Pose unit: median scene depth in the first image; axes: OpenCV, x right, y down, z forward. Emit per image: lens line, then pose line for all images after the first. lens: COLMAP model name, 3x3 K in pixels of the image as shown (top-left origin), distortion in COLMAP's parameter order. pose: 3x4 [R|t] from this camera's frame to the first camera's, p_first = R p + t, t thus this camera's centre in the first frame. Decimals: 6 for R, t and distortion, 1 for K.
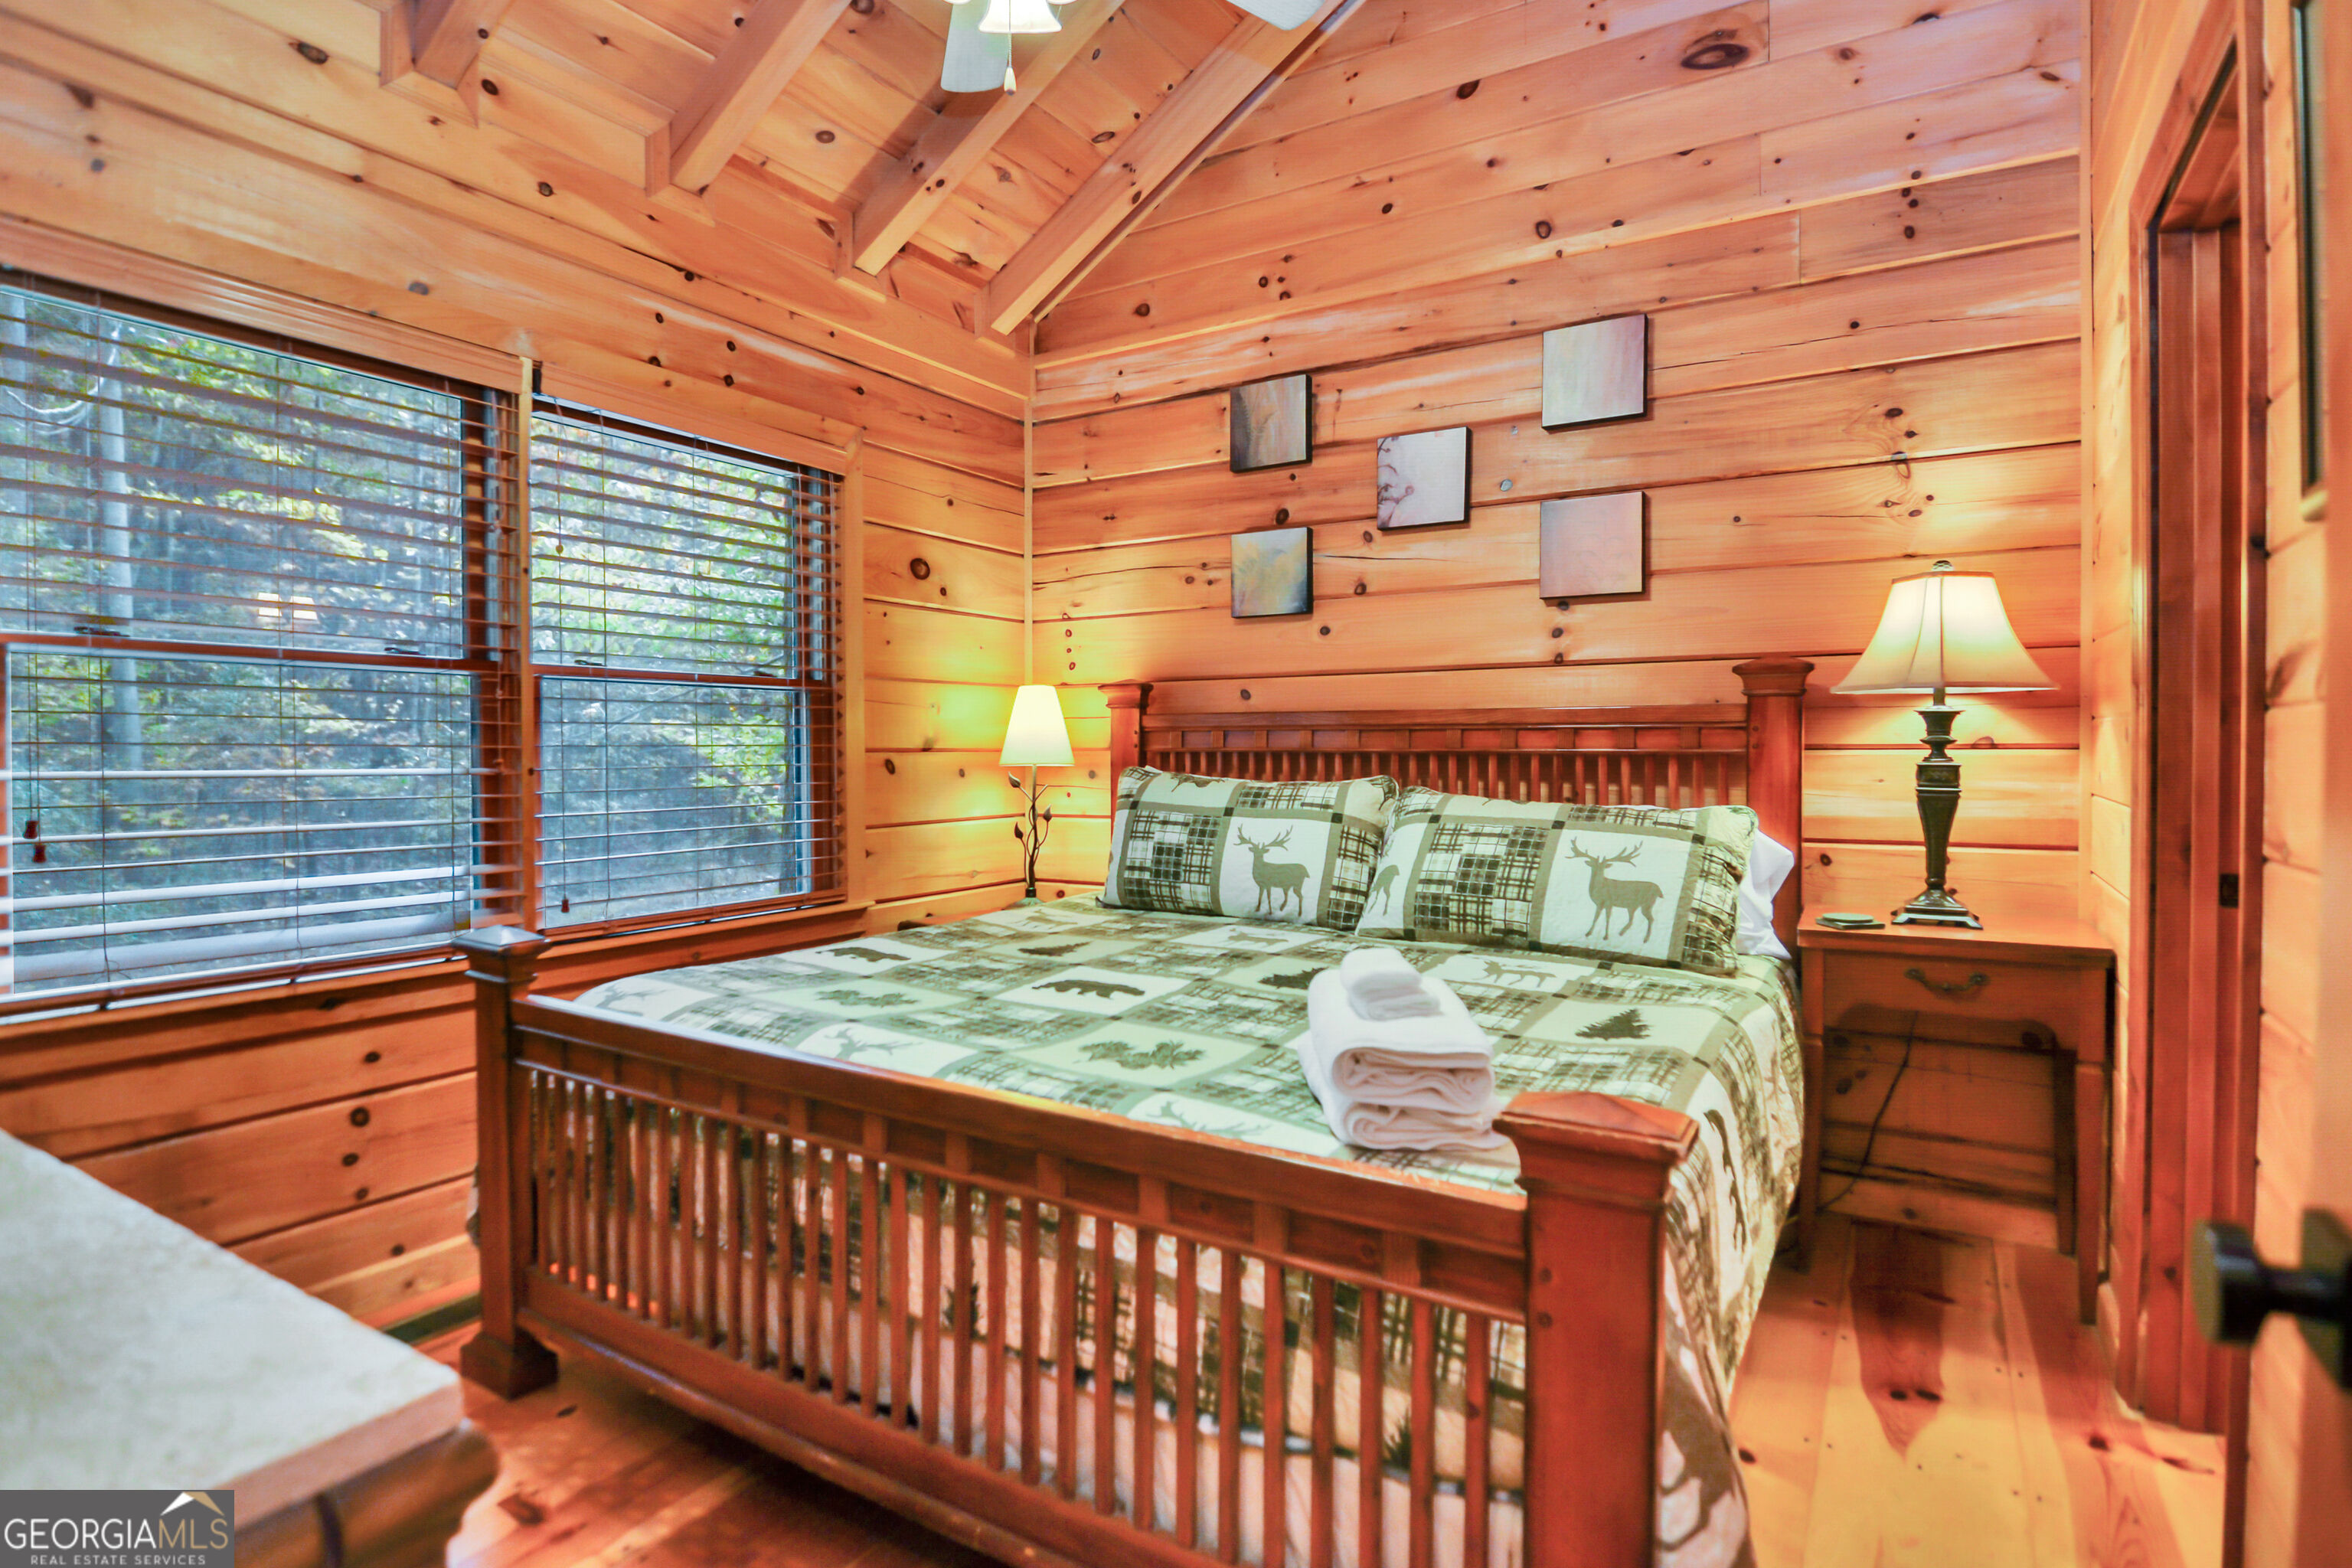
lens RADIAL K [[1185.1, 0, 1173.7], [0, 1185.1, 760.4], [0, 0, 1]] dist [0.000447, -0.016093]
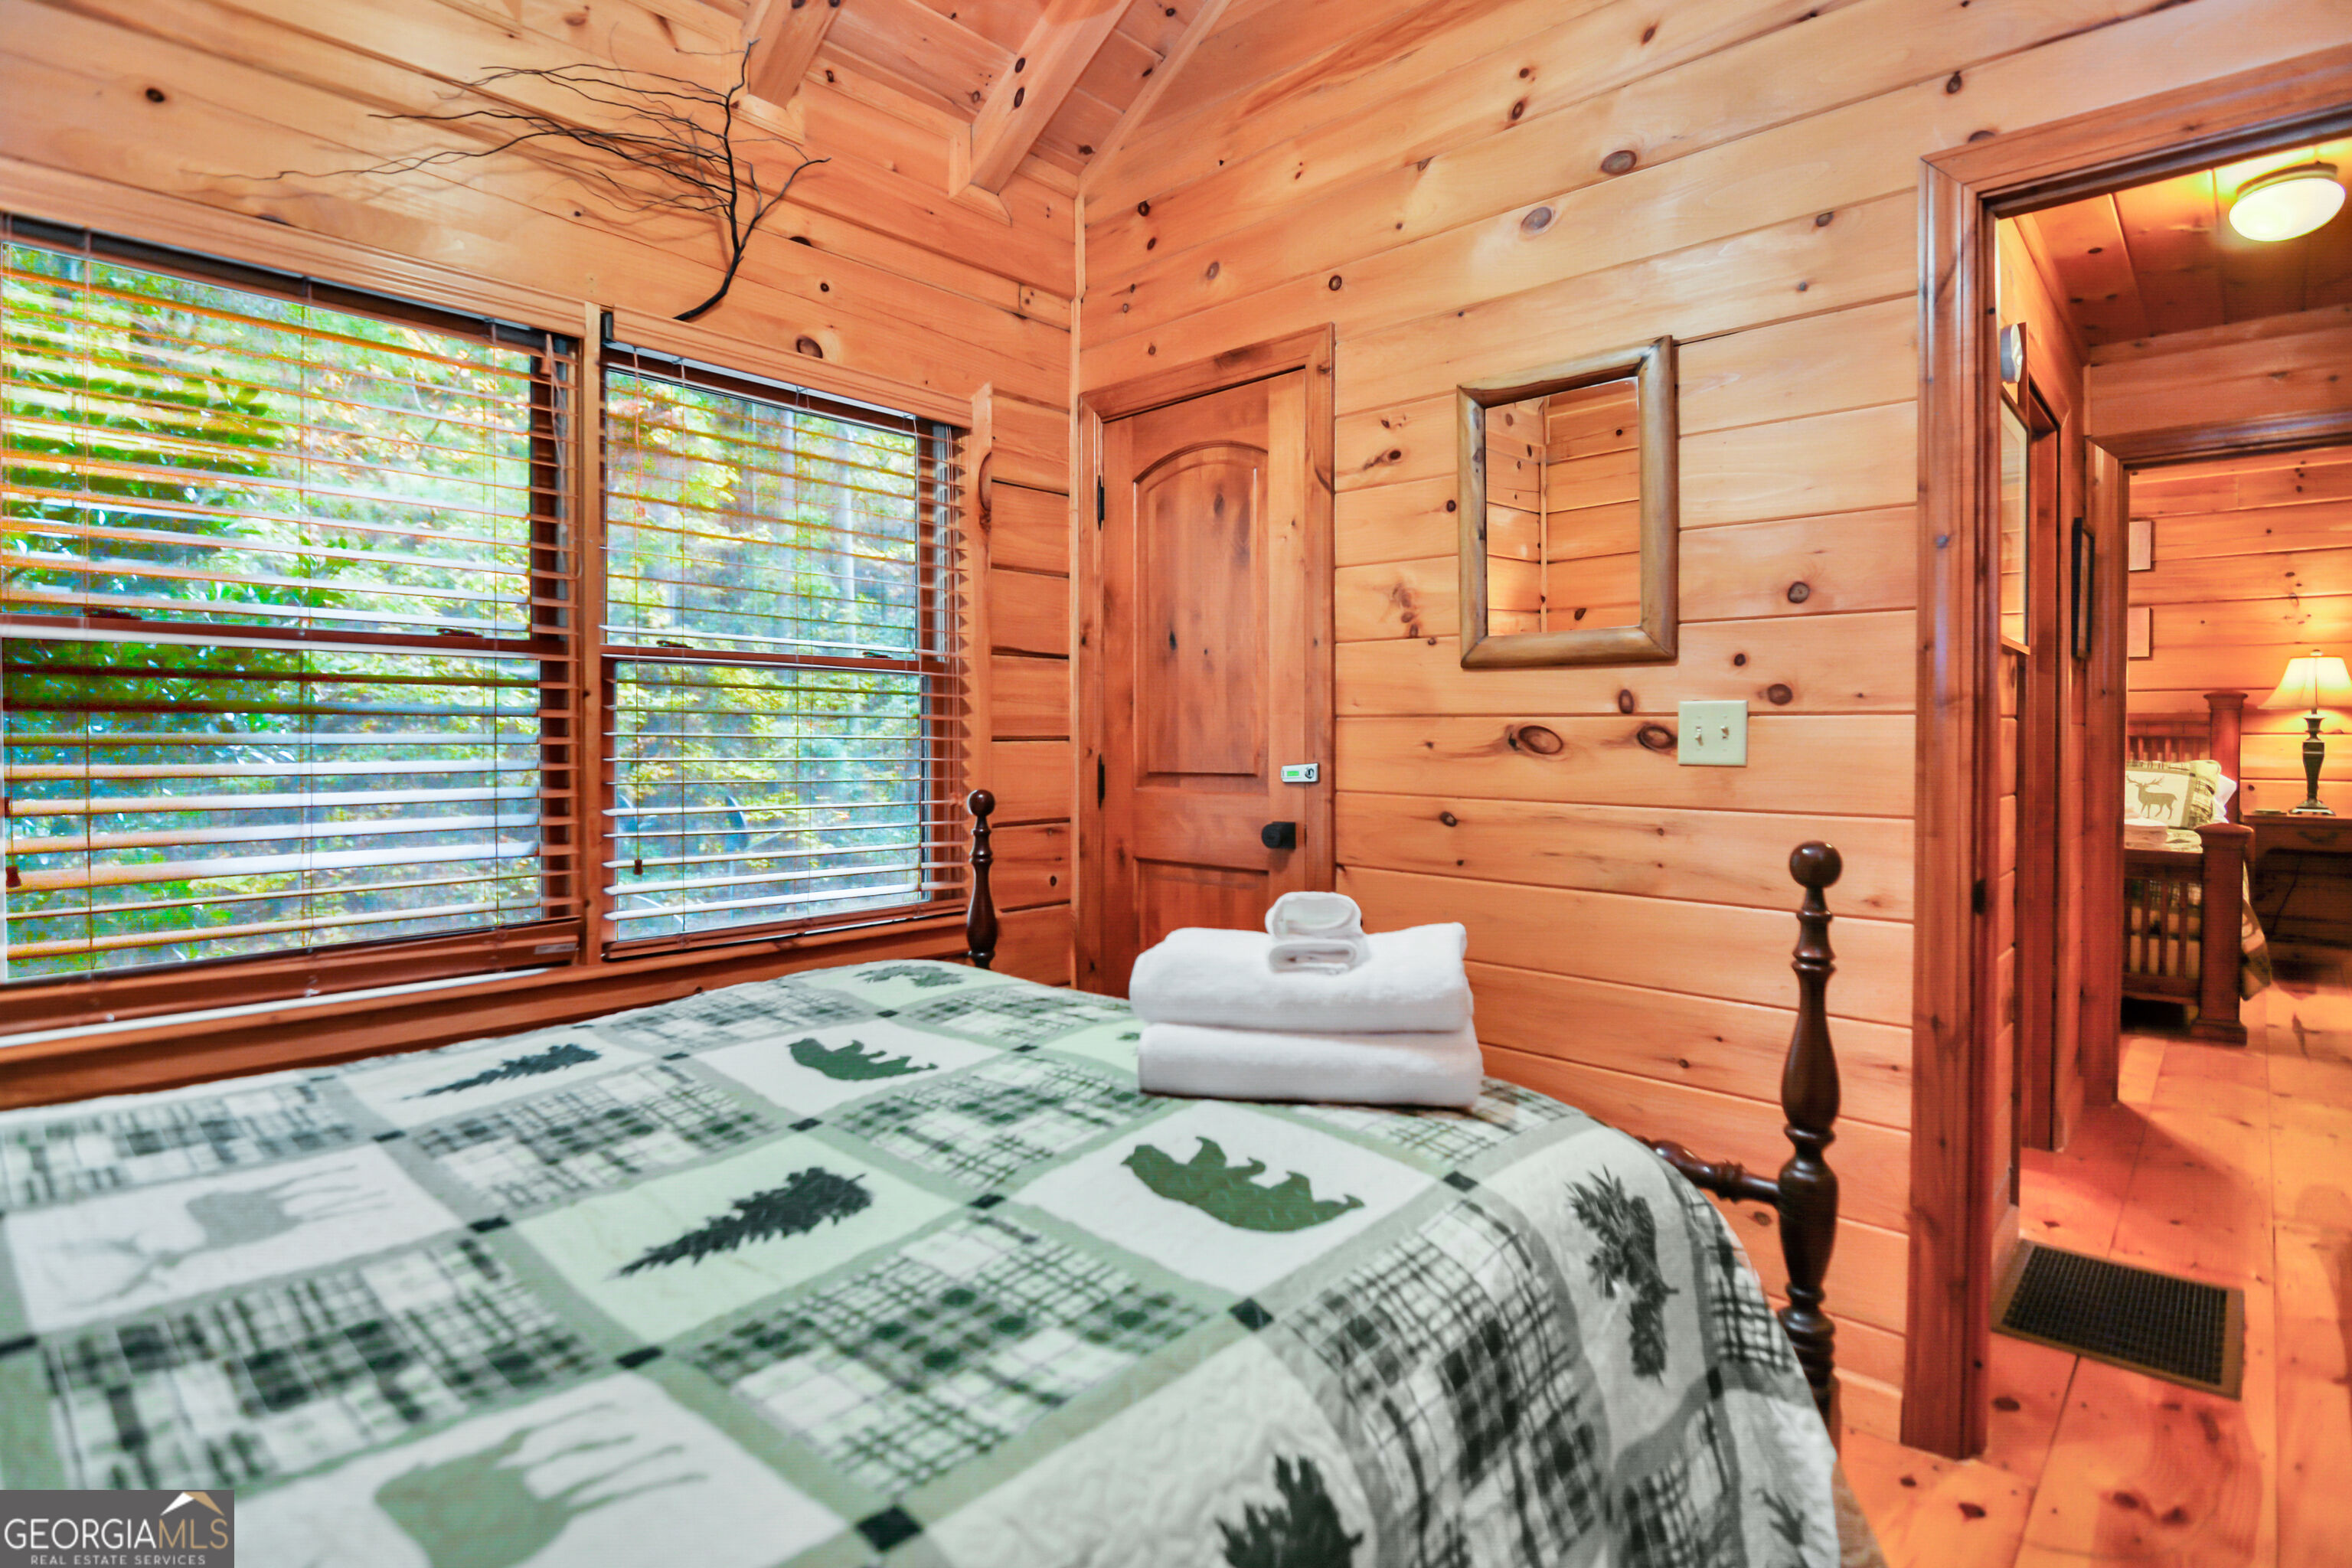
lens RADIAL K [[1163.9, 0, 1183.7], [0, 1163.9, 732.3], [0, 0, 1]] dist [-0.000207, -0.014680]
pose [[0.982125, 0.008366, -0.188042, -0.943242], [-0.008613, 0.999963, -0.000495, 0.003663], [0.188031, 0.002106, 0.982161, -1.384932]]
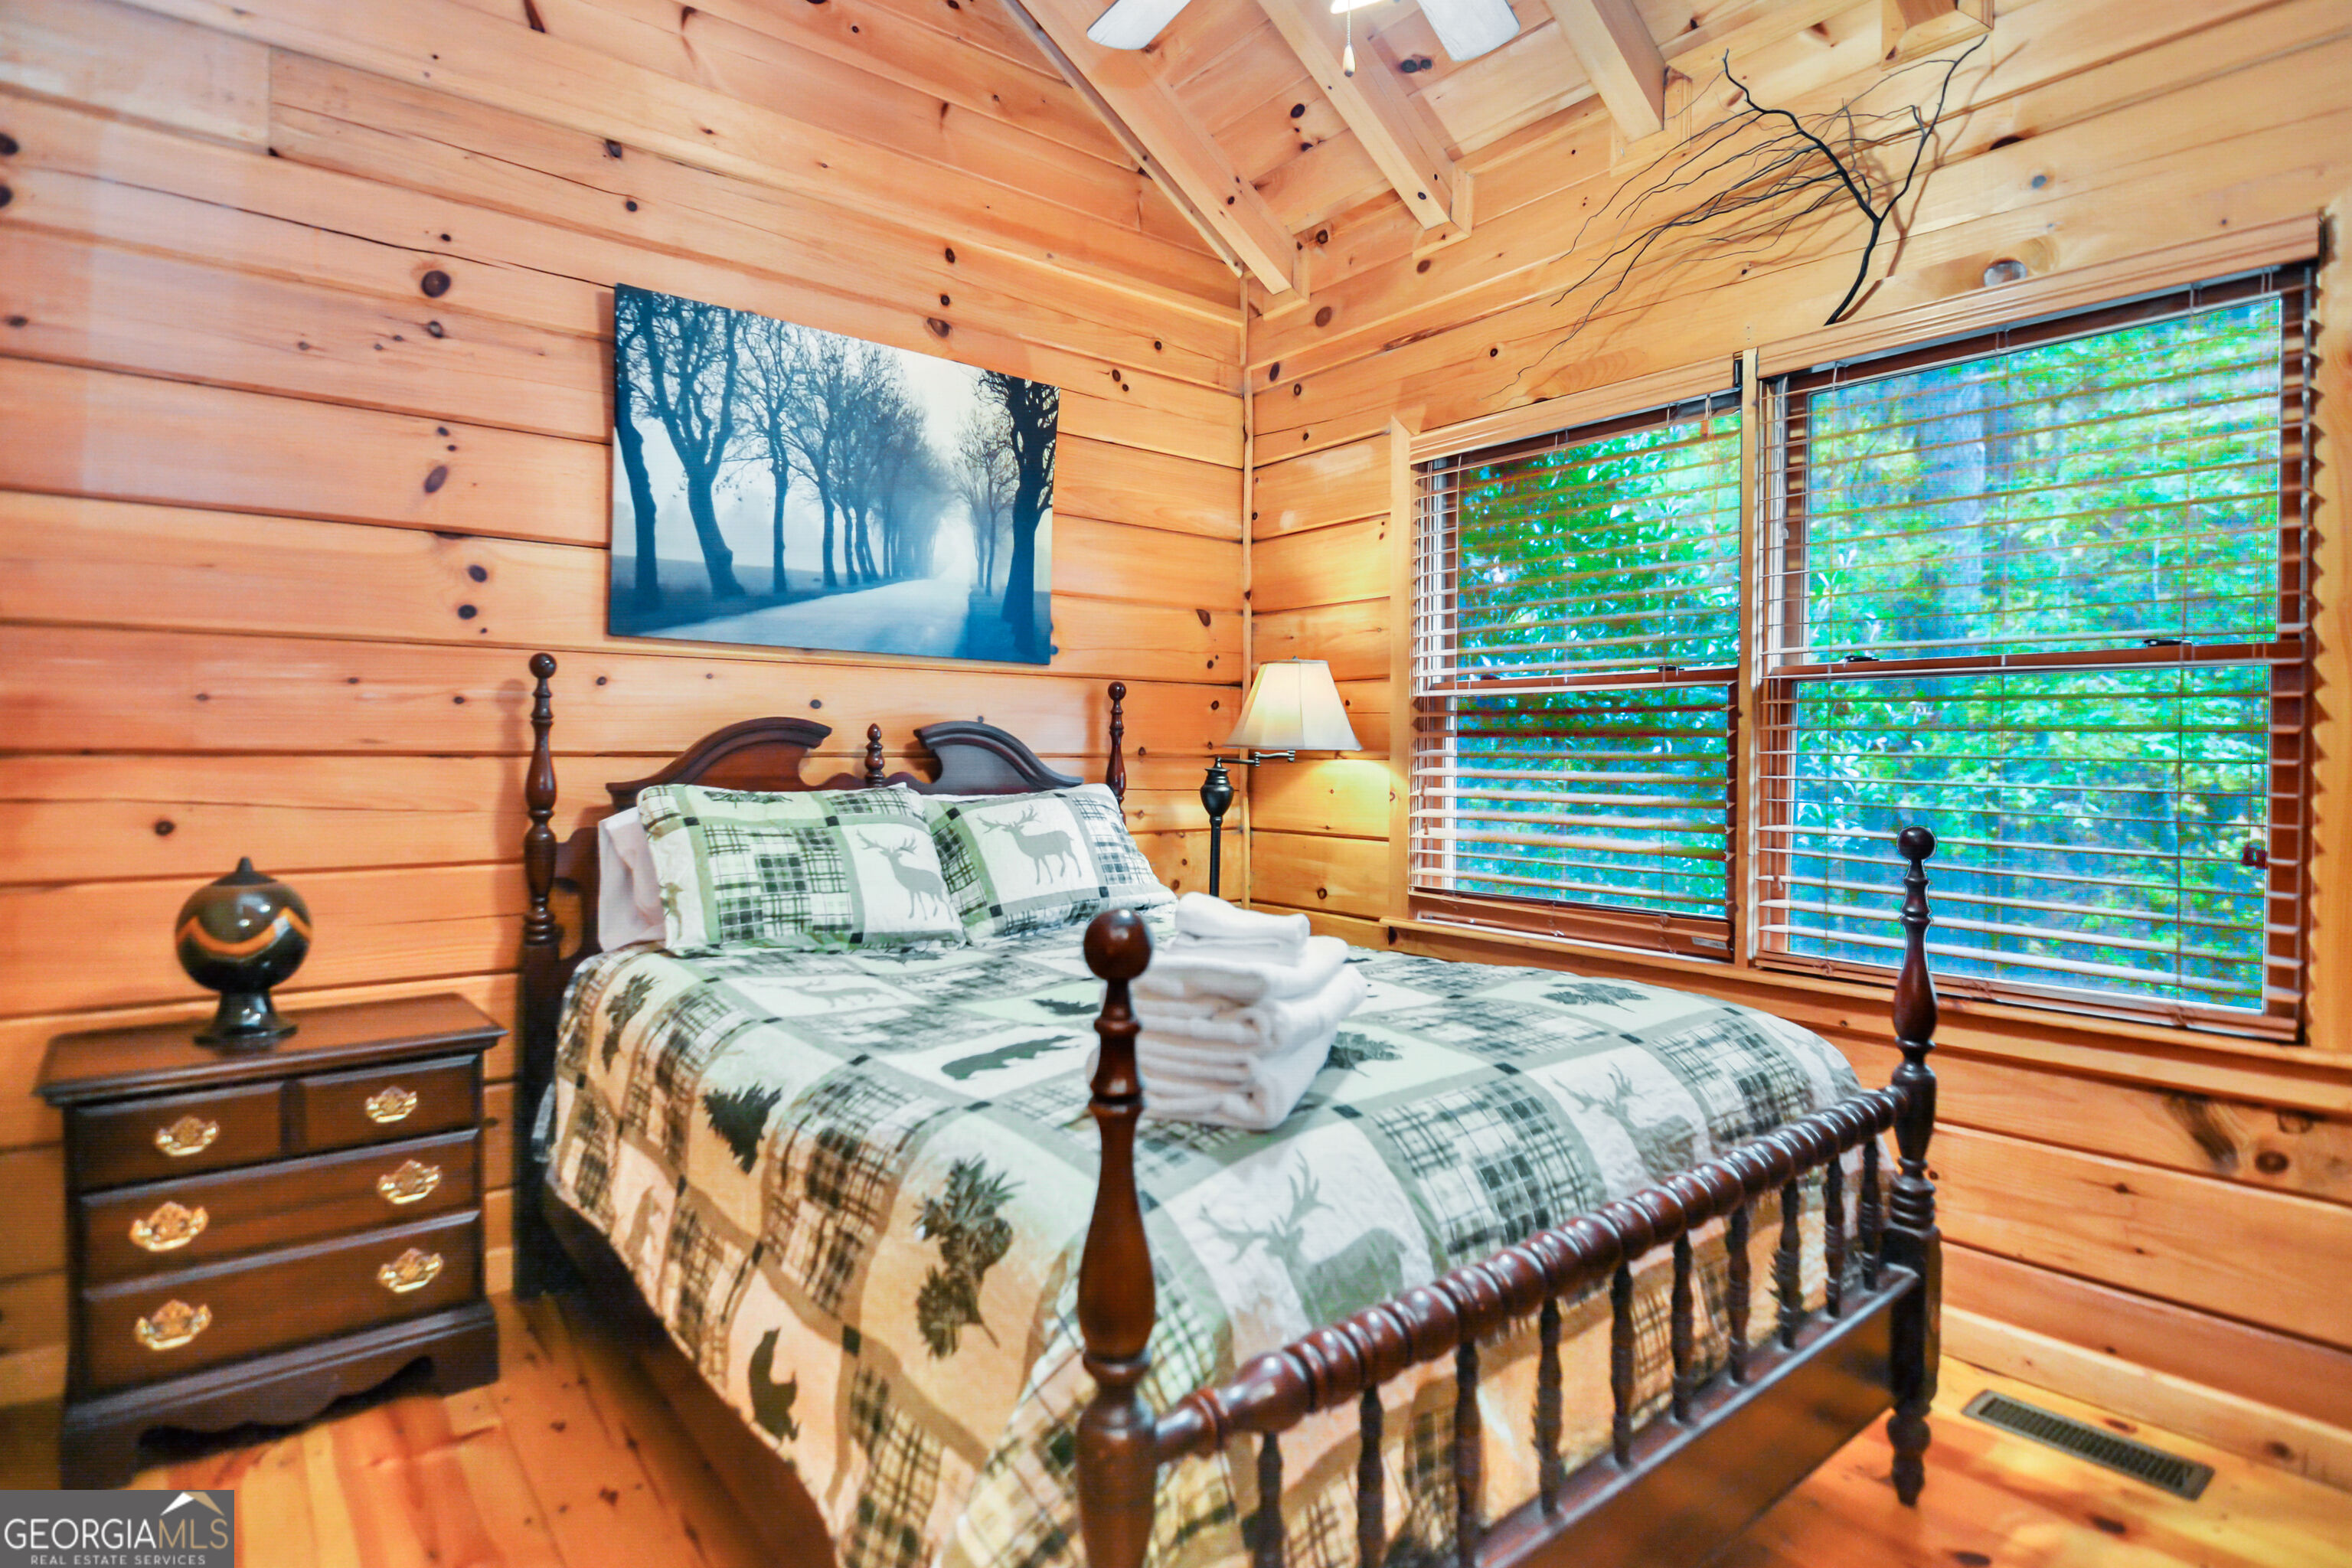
lens RADIAL K [[1220.1, 0, 1170.4], [0, 1220.1, 756.8], [0, 0, 1]] dist [-0.002079, -0.014998]
pose [[-0.332837, 0.010493, -0.942926, 3.937141], [-0.003927, 0.999914, 0.012513, -0.017097], [0.942976, 0.007867, -0.332767, 5.324772]]
